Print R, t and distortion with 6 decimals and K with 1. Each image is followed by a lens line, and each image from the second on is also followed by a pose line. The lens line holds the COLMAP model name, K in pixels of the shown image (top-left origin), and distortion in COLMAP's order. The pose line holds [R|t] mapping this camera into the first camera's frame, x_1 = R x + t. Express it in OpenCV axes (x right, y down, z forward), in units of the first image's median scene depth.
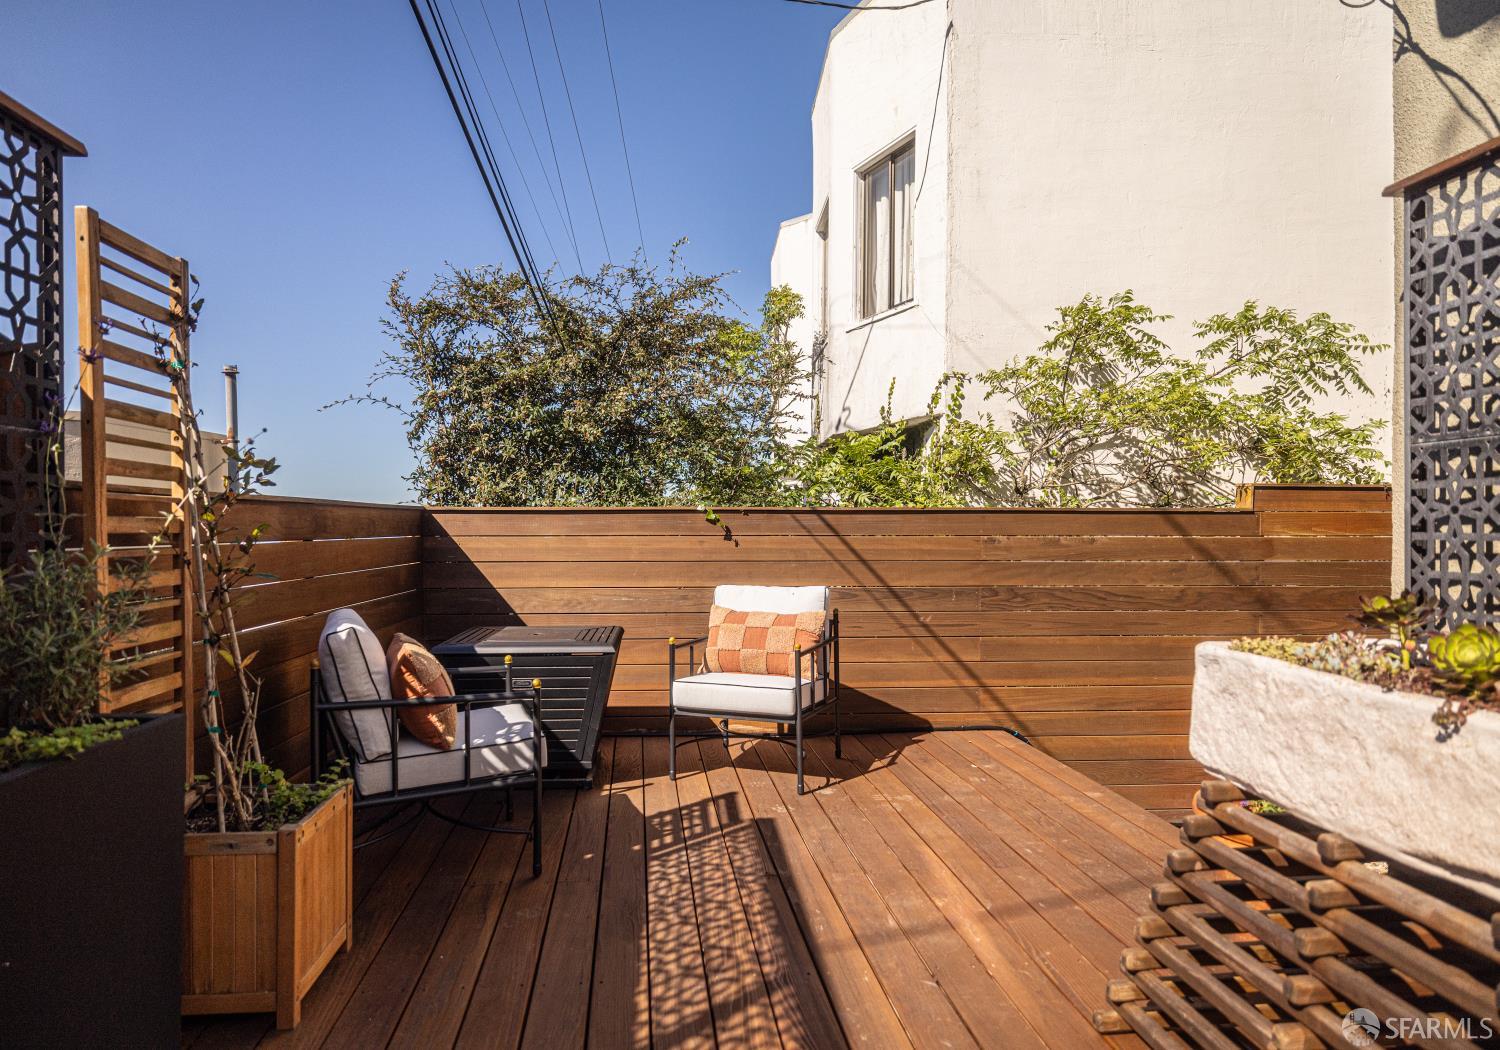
lens RADIAL K [[916.4, 0, 750.0], [0, 916.4, 525.0], [0, 0, 1]] dist [0.108691, -0.000038]
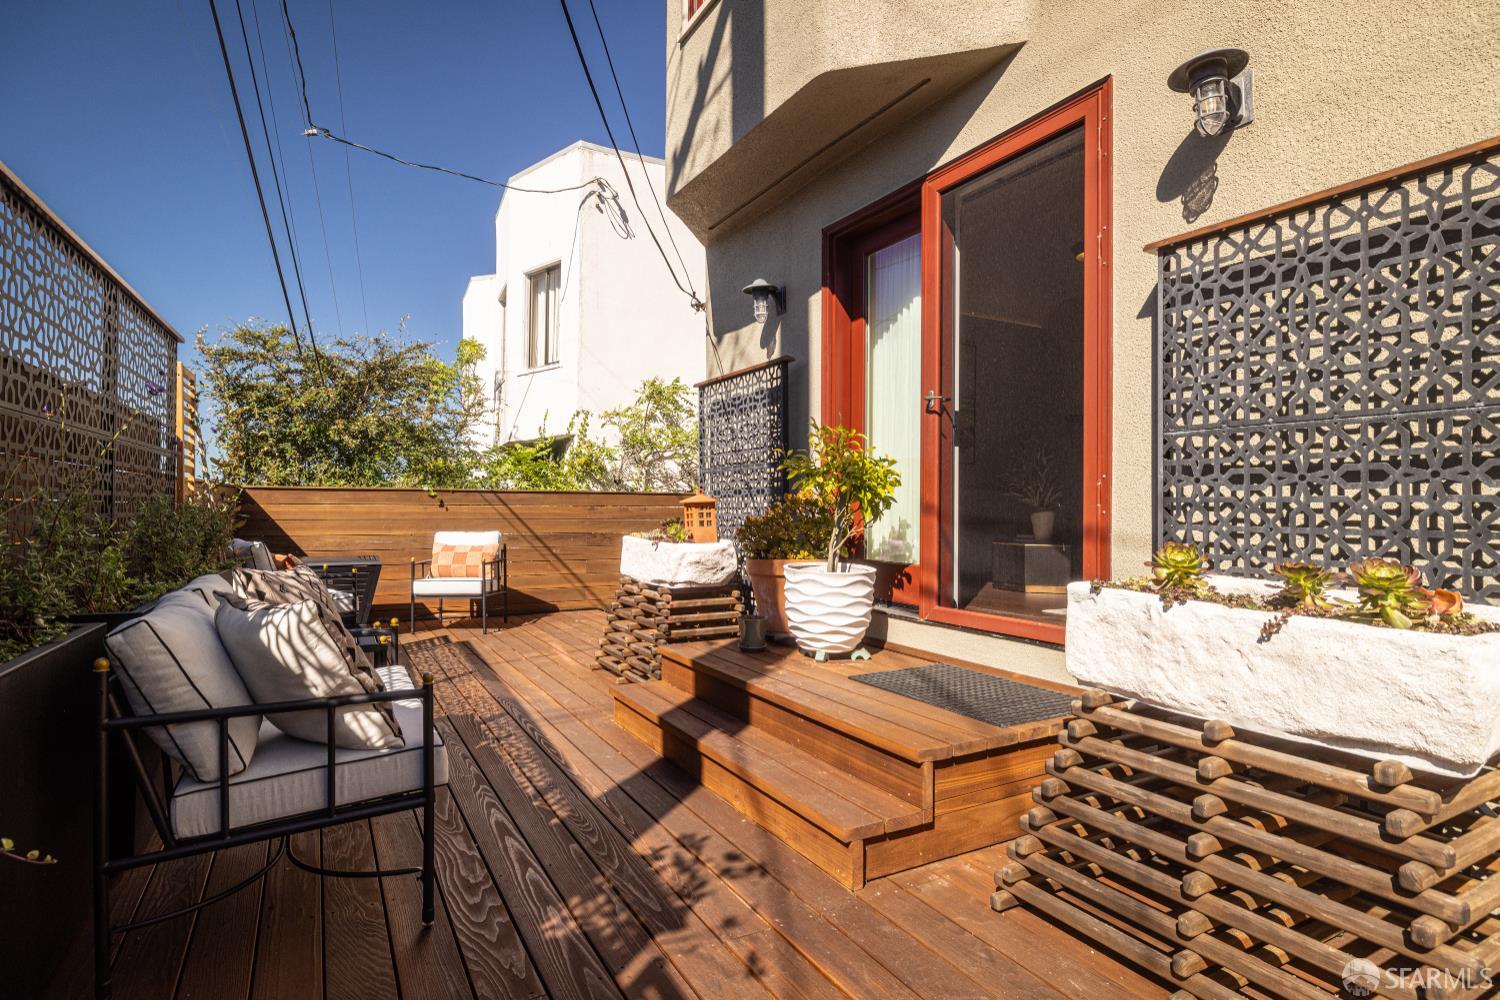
lens RADIAL K [[835.6, 0, 750.0], [0, 835.6, 500.0], [0, 0, 1]] dist [0.000344, 0.000188]
pose [[0.933787, 0.012917, 0.357597, -0.037341], [-0.009911, 0.999898, -0.010239, 0.010380], [-0.357693, 0.006017, 0.933820, -0.572718]]
